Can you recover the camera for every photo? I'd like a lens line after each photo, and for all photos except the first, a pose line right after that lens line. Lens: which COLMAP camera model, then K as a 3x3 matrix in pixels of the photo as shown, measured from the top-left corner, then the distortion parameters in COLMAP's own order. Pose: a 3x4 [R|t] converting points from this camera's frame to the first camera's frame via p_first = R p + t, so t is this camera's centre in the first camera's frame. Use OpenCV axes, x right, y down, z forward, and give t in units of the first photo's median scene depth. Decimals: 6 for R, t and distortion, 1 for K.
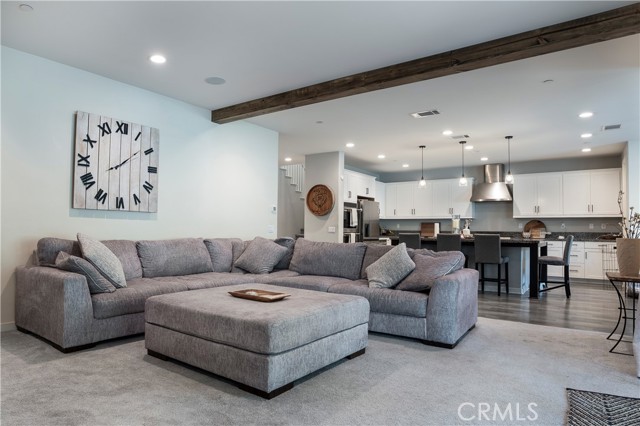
lens RADIAL K [[411.5, 0, 263.2], [0, 411.5, 218.1], [0, 0, 1]] dist [-0.041956, 0.003540]
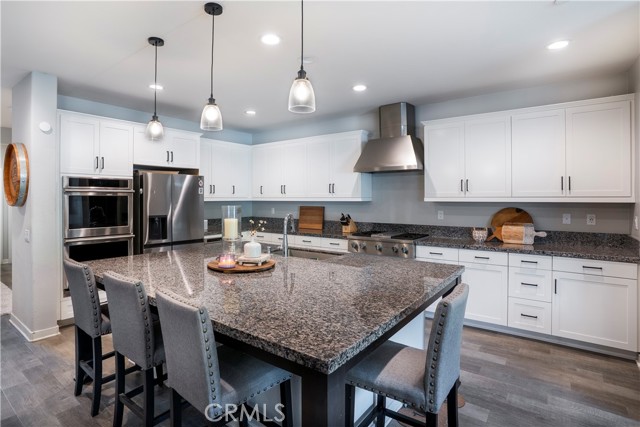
lens RADIAL K [[330.9, 0, 319.1], [0, 330.9, 197.9], [0, 0, 1]] dist [-0.018785, 0.000419]
pose [[0.998283, -0.017851, 0.055796, 0.821848], [0.015930, 0.999271, 0.034702, -0.041242], [-0.056375, -0.033754, 0.997839, 1.026356]]
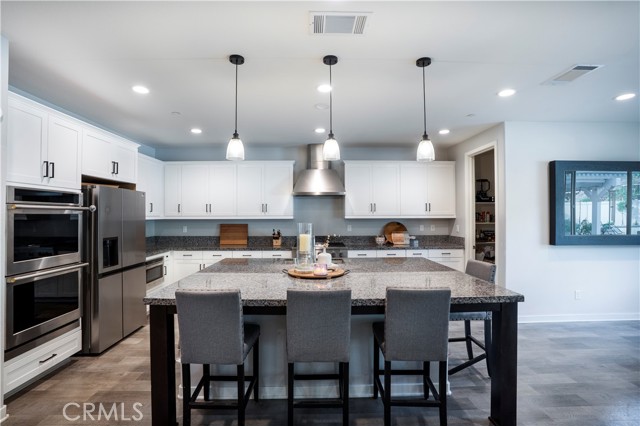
lens RADIAL K [[298.1, 0, 315.2], [0, 298.1, 211.9], [0, 0, 1]] dist [-0.031045, 0.006578]
pose [[0.755907, -0.010786, 0.654590, 0.391652], [-0.006888, 0.999678, 0.024426, -0.046872], [-0.654643, -0.022972, 0.755589, 1.120280]]
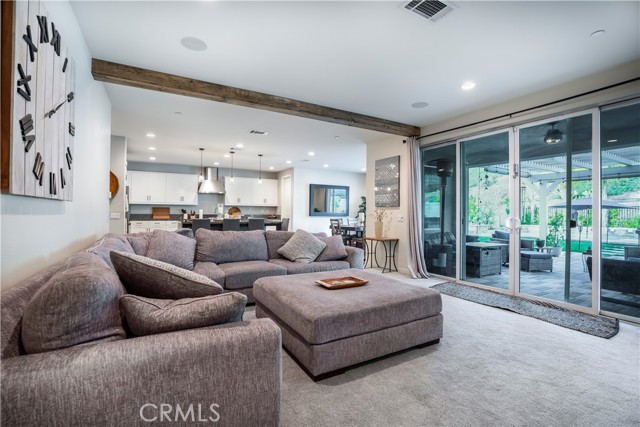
lens RADIAL K [[298.1, 0, 321.9], [0, 298.1, 211.8], [0, 0, 1]] dist [-0.031045, 0.006578]
pose [[0.338849, -0.007644, 0.940810, -0.546671], [-0.031697, 0.999307, 0.019536, -0.017981], [-0.940307, -0.036441, 0.338372, 0.512566]]
